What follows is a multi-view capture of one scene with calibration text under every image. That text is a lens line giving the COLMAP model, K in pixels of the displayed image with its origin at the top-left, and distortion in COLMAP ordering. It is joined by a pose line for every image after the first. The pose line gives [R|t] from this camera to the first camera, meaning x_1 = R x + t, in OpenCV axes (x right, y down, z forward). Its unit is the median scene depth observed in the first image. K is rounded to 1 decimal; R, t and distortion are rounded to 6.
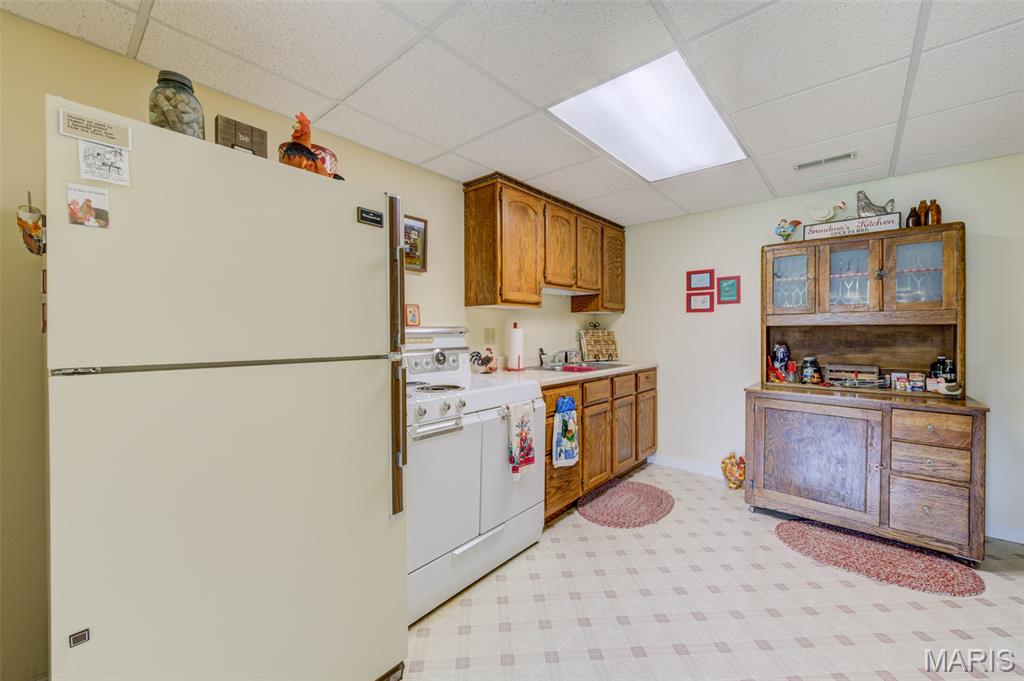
lens RADIAL K [[406.5, 0, 509.3], [0, 406.5, 336.6], [0, 0, 1]] dist [0.005702, -0.000885]
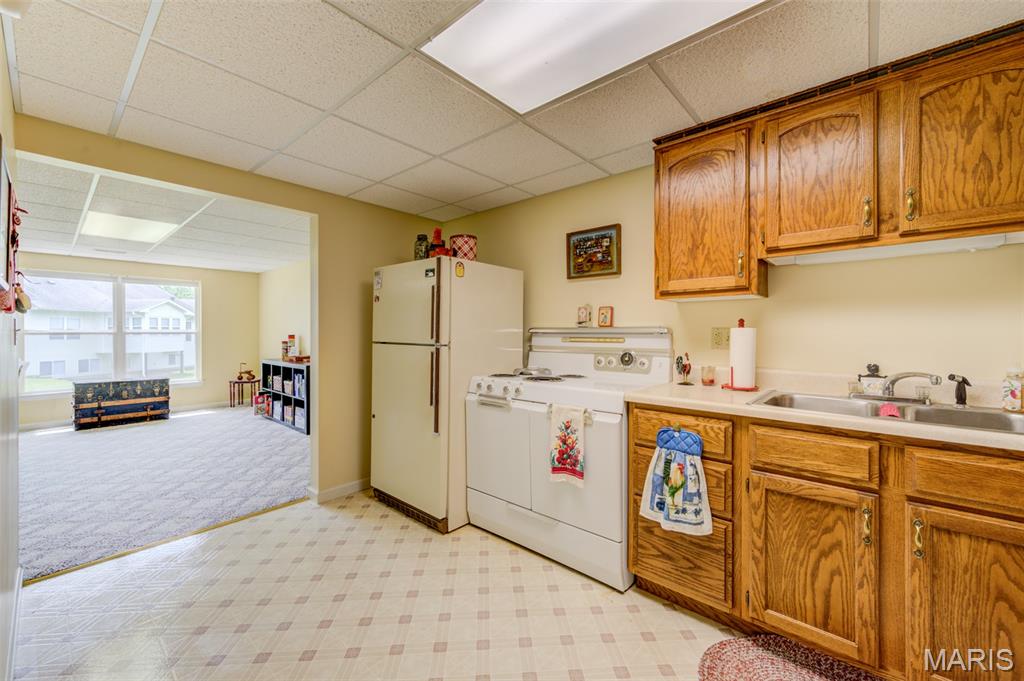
lens RADIAL K [[406.5, 0, 509.3], [0, 406.5, 336.6], [0, 0, 1]] dist [0.005702, -0.000885]
pose [[-0.015174, 0.012381, -0.999808, 0.857968], [-0.015356, 0.999803, 0.012614, -0.009659], [0.999767, 0.015544, -0.014981, 0.766825]]
